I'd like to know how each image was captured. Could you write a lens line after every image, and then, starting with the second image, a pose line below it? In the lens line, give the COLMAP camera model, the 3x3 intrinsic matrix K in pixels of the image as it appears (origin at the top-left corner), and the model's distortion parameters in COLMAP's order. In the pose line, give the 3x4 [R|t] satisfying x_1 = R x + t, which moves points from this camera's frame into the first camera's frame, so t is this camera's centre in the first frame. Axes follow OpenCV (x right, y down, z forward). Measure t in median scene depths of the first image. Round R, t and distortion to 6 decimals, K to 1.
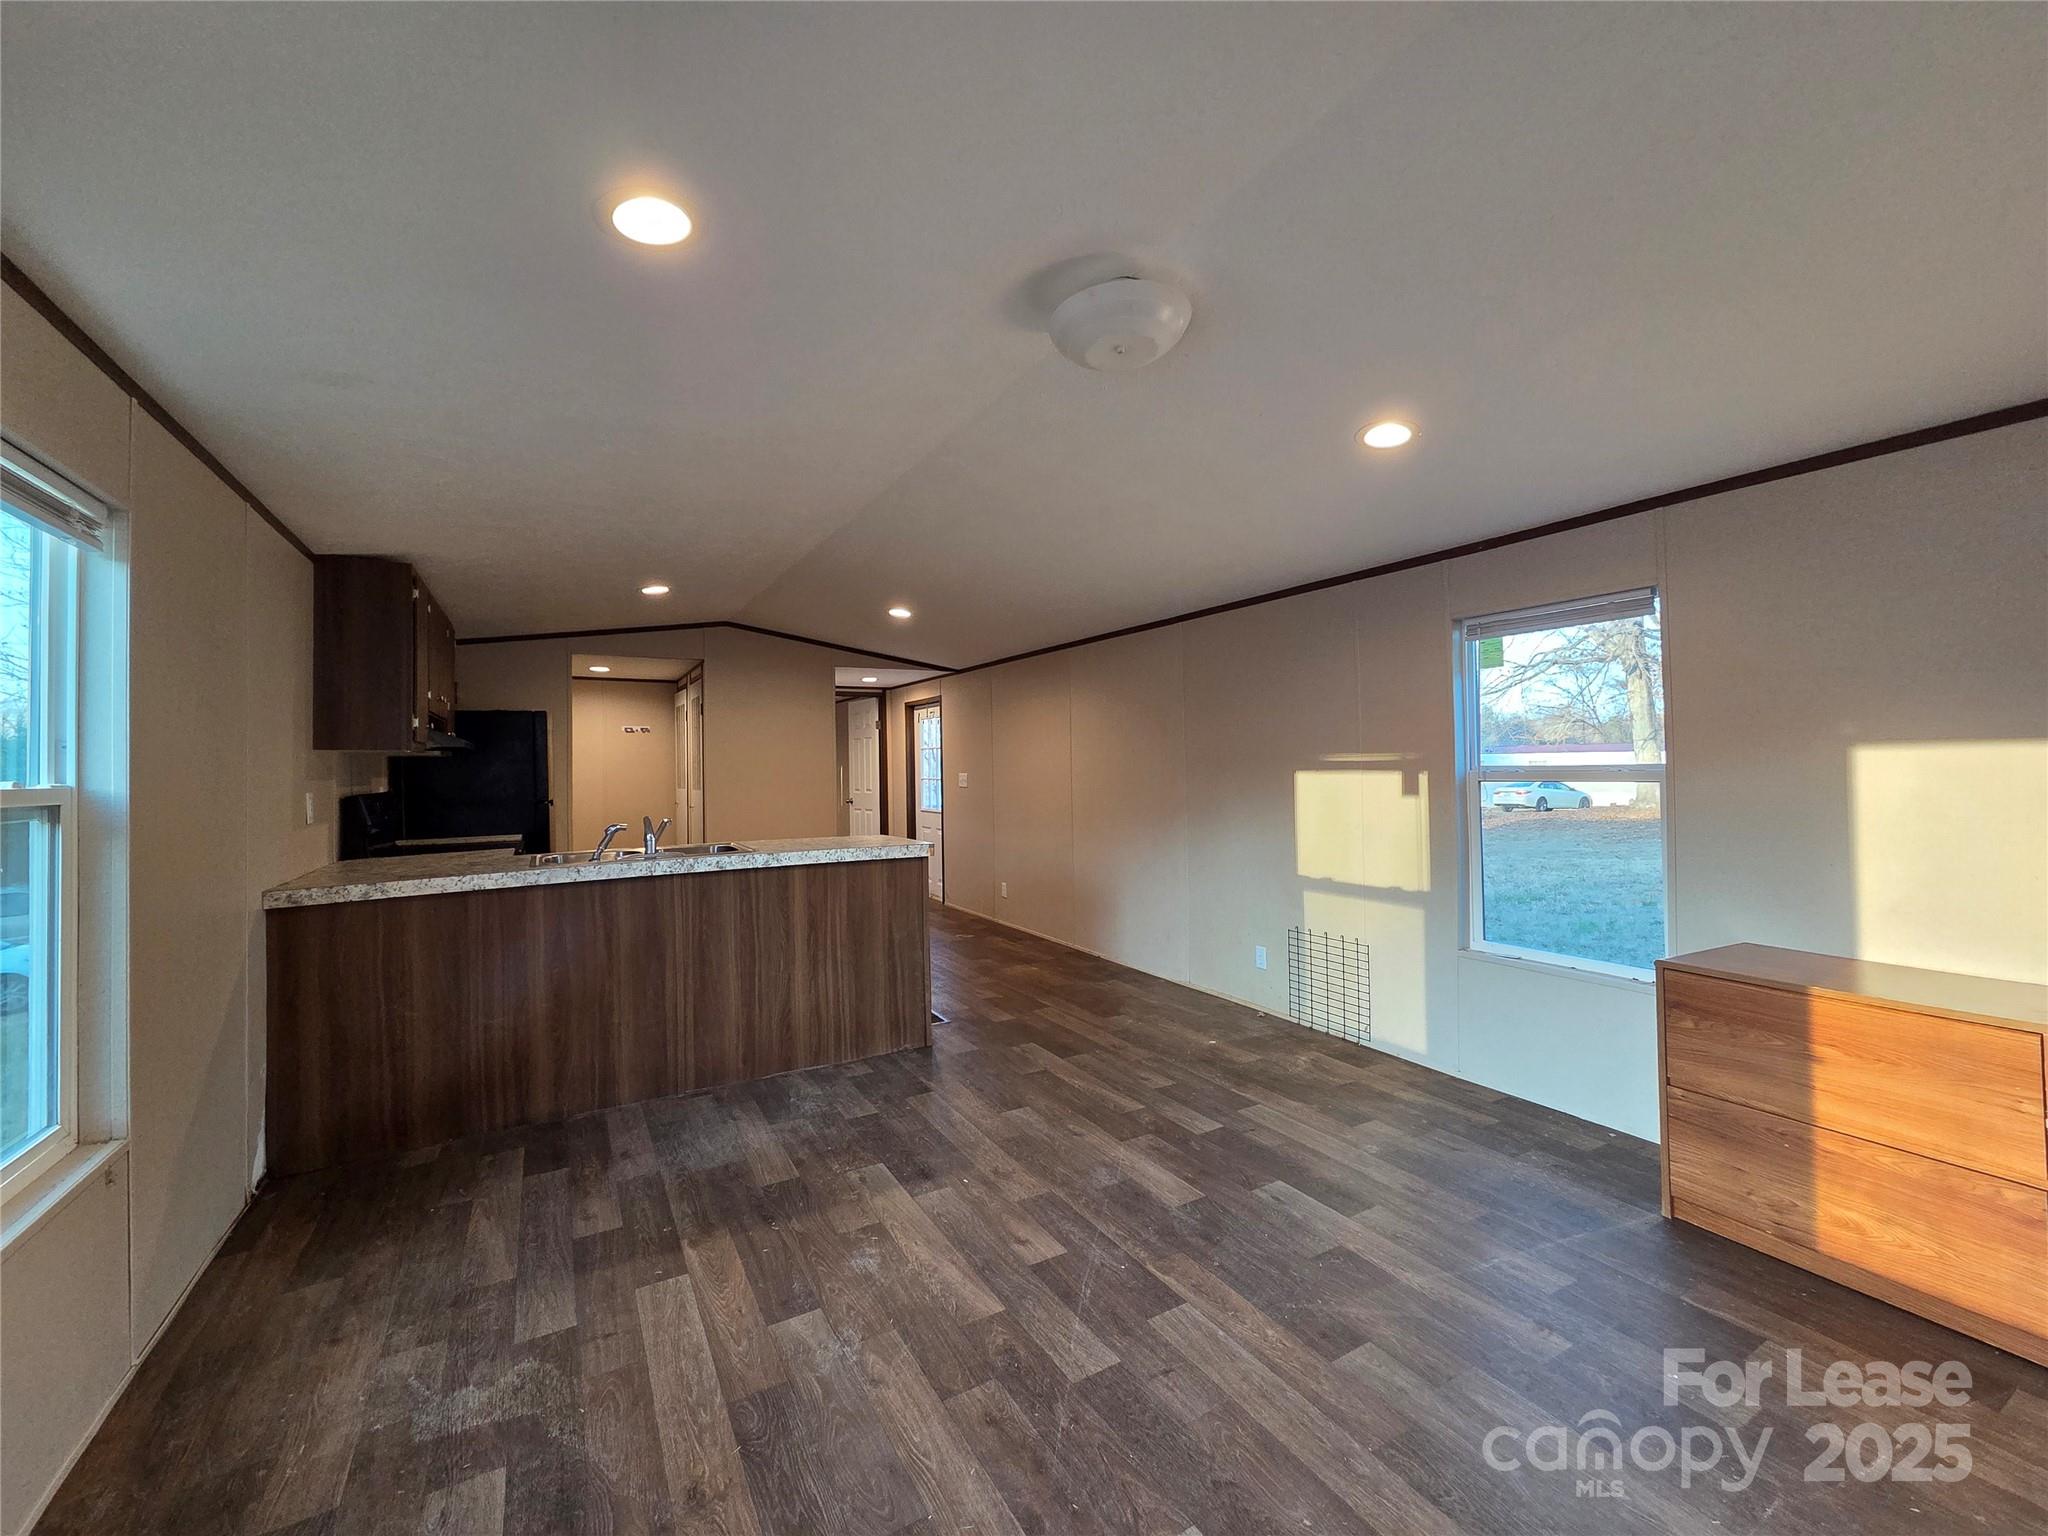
lens RADIAL K [[850.6, 0, 1020.8], [0, 850.6, 754.4], [0, 0, 1]] dist [0.000805, -0.000072]
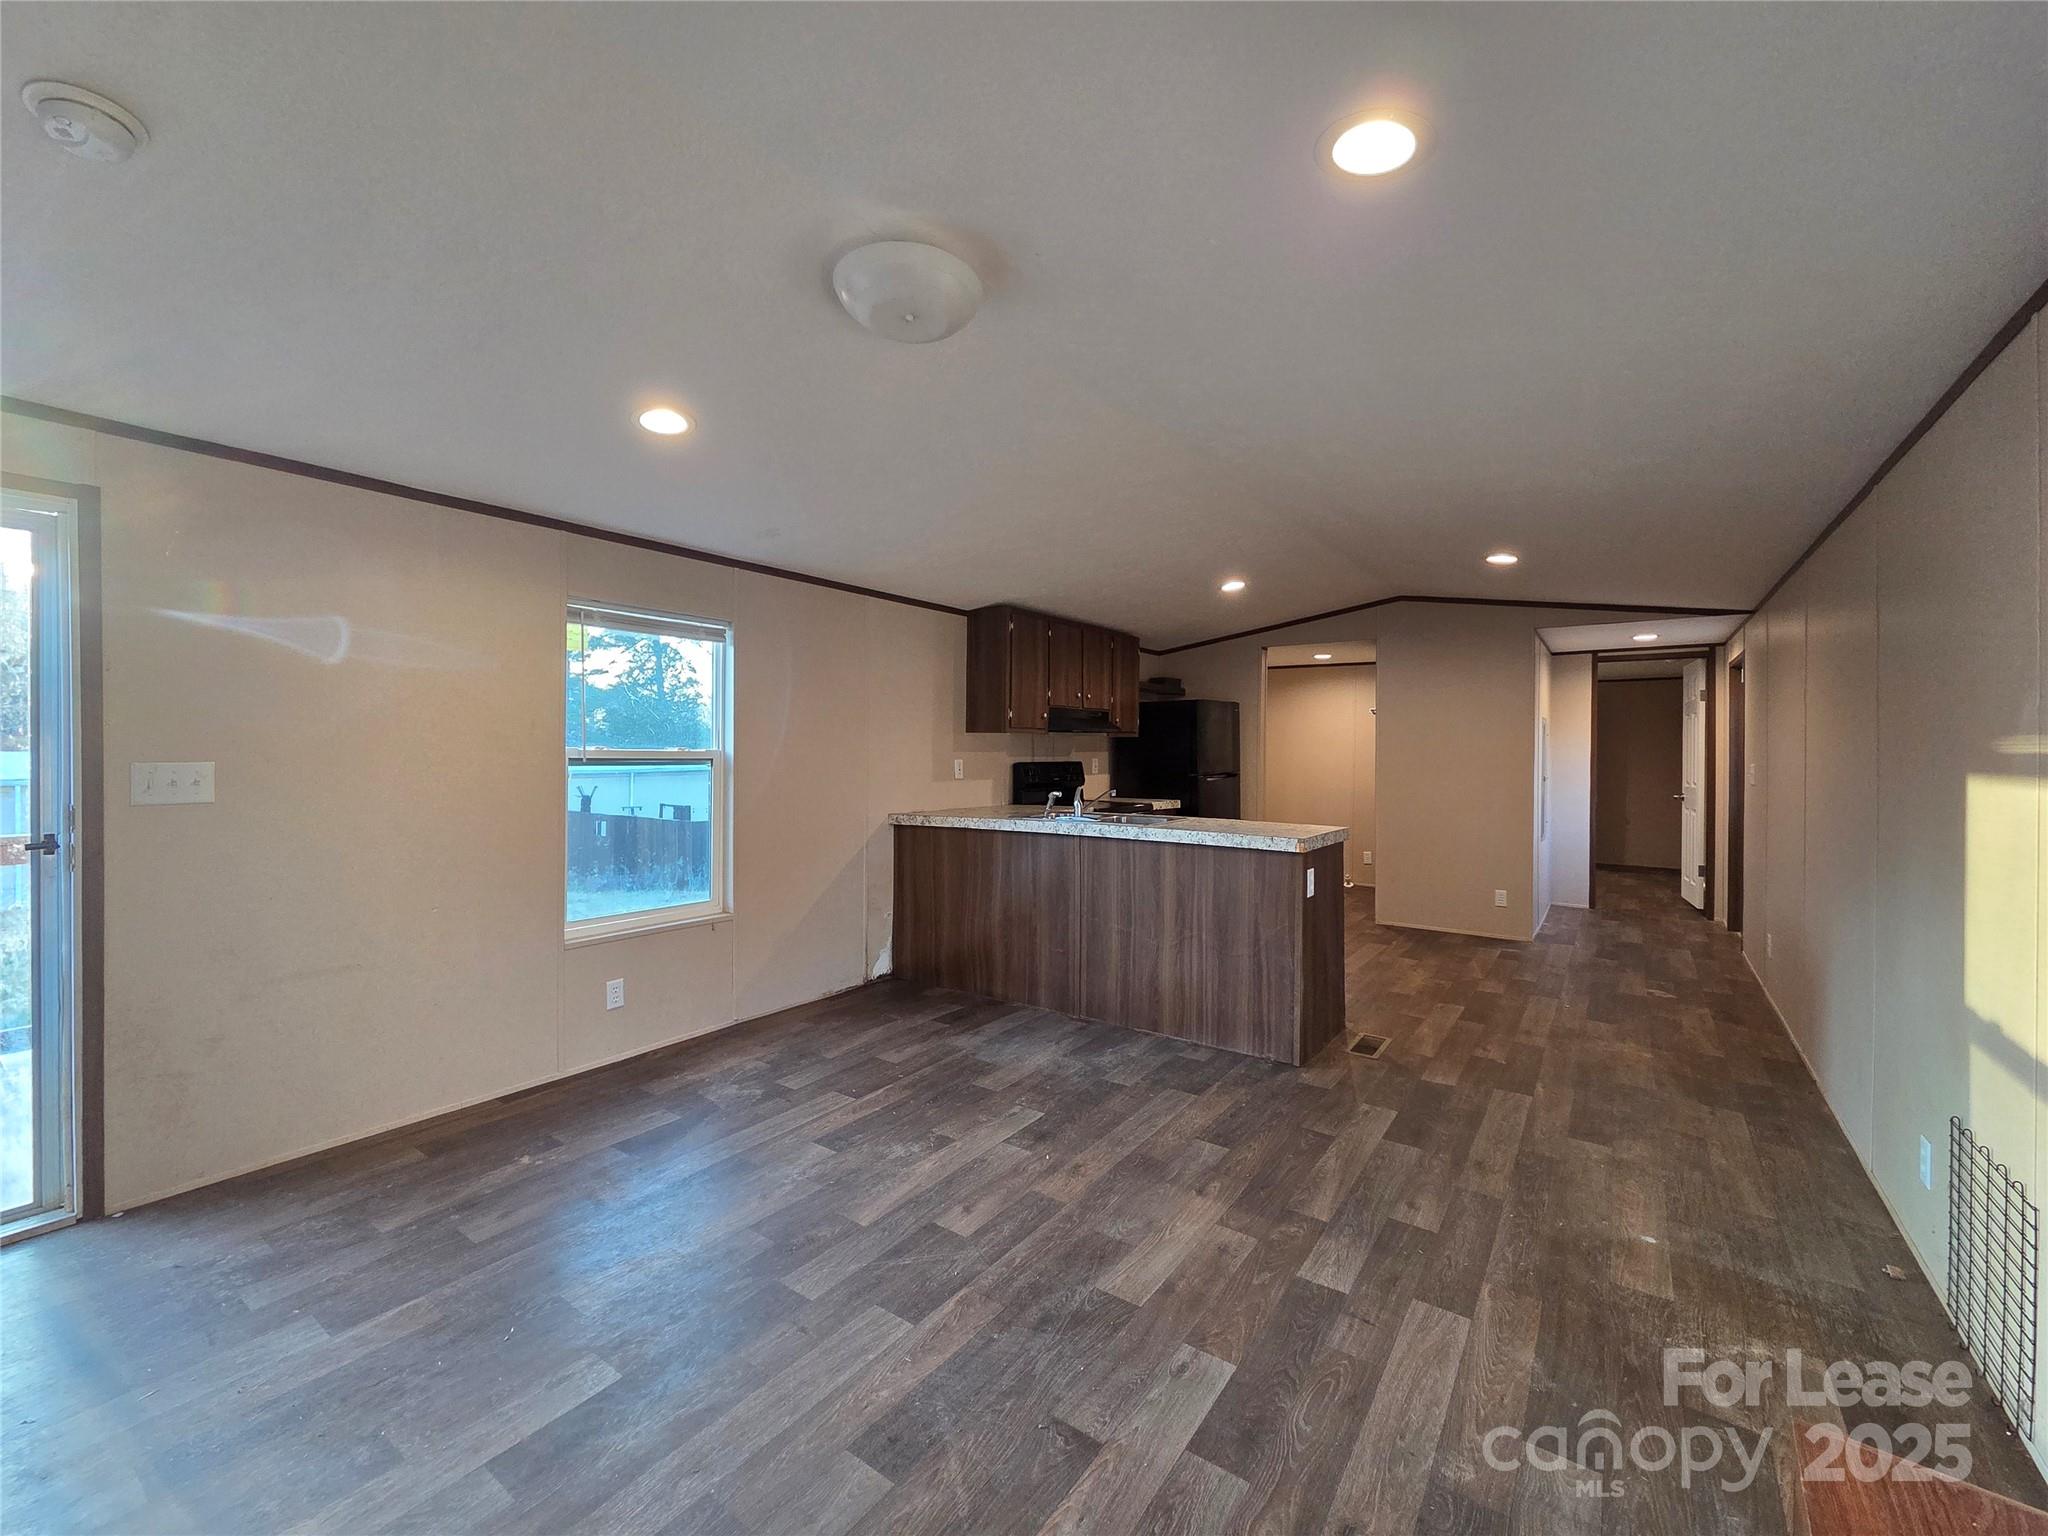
lens RADIAL K [[829.6, 0, 1024.0], [0, 829.6, 768.0], [0, 0, 1]] dist [0.001405, 0.000105]
pose [[0.410863, 0.036872, -0.910951, 0.692831], [-0.000623, 0.999193, 0.040163, -0.002670], [0.911697, -0.015934, 0.410554, 0.490480]]
